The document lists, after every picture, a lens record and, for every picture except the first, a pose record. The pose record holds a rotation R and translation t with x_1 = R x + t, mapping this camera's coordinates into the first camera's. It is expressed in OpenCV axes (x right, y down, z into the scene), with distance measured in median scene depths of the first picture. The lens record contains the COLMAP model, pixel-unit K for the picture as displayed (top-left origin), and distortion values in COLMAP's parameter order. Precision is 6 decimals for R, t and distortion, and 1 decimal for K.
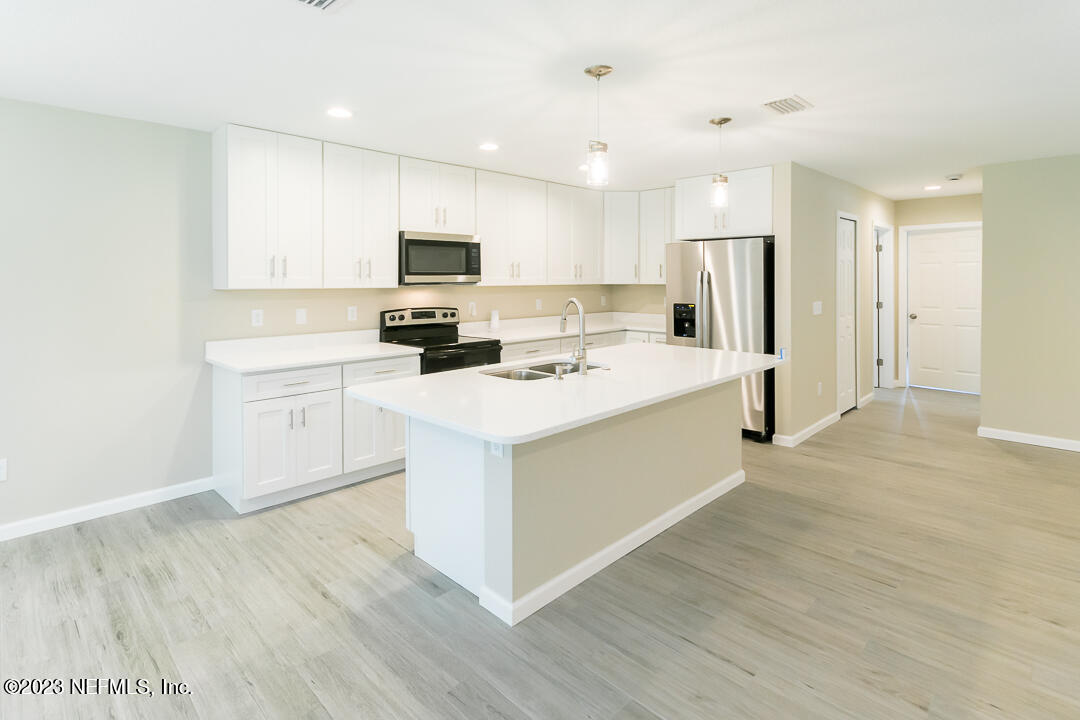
lens RADIAL K [[510.0, 0, 475.0], [0, 510.0, 295.6], [0, 0, 1]] dist [0.007704, 0.000515]
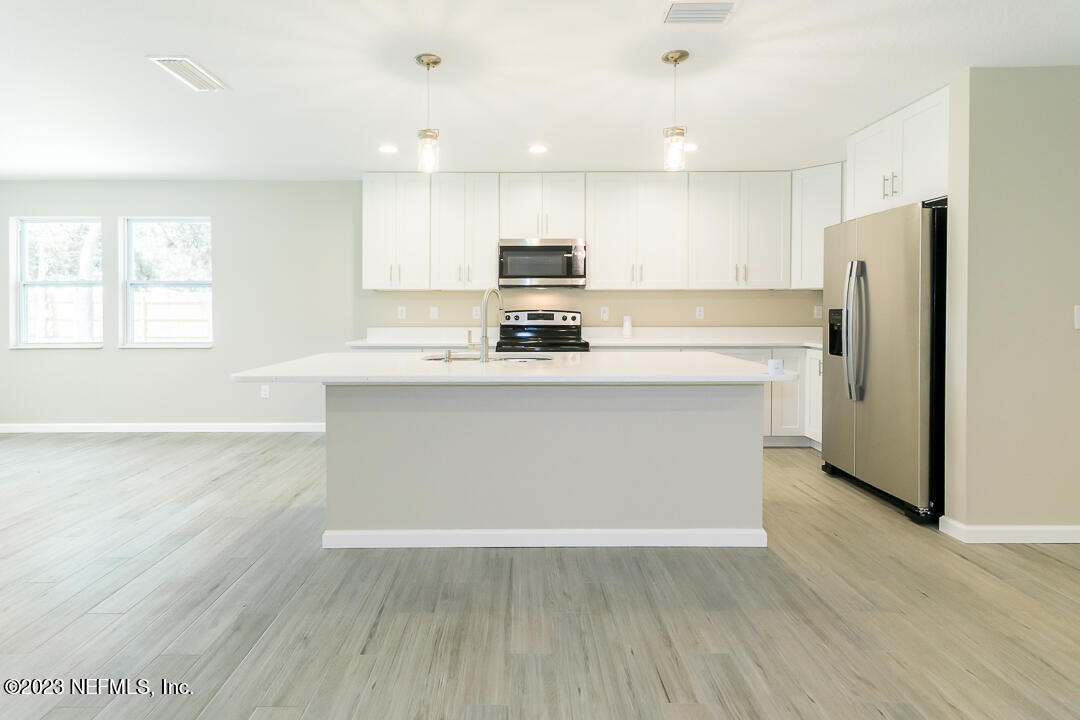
lens RADIAL K [[490.6, 0, 533.7], [0, 490.6, 320.0], [0, 0, 1]] dist [0.005437, 0.000881]
pose [[0.752270, 0.021107, -0.658517, 0.604688], [-0.024749, 0.999687, 0.003770, 0.043950], [0.658390, 0.013462, 0.752557, 0.221994]]
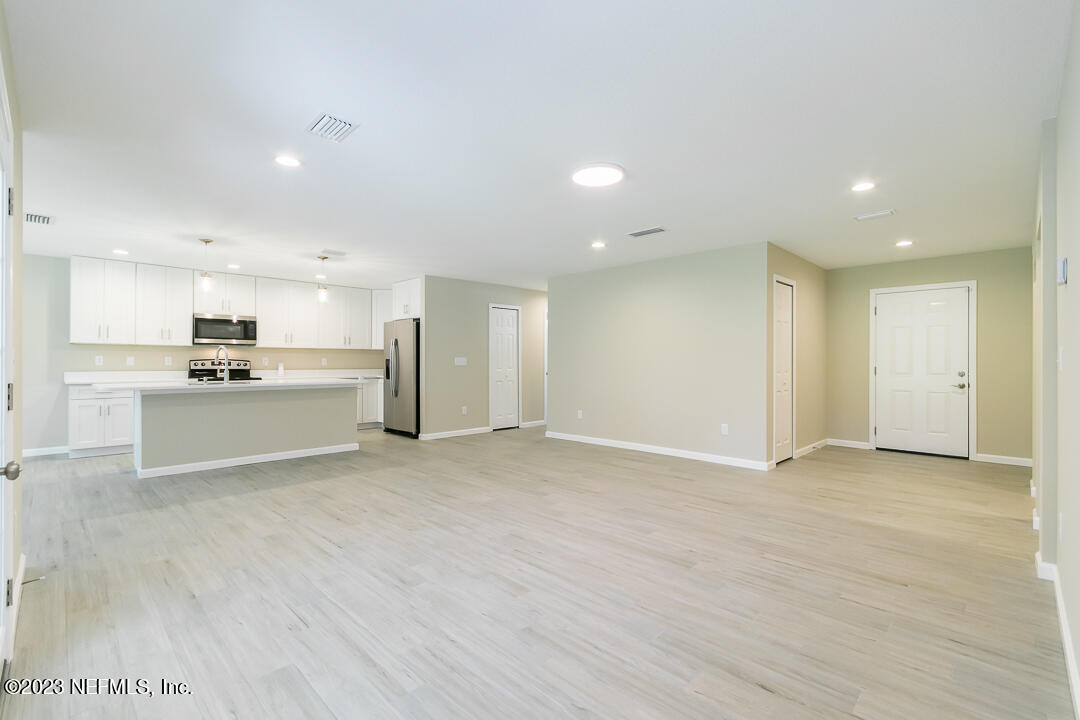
lens RADIAL K [[487.7, 0, 518.7], [0, 487.7, 370.1], [0, 0, 1]] dist [-0.004860, -0.000490]
pose [[0.999631, 0.007622, 0.026062, 0.878604], [-0.007135, 0.999799, -0.018711, 0.086810], [-0.026199, 0.018519, 0.999485, -0.652013]]
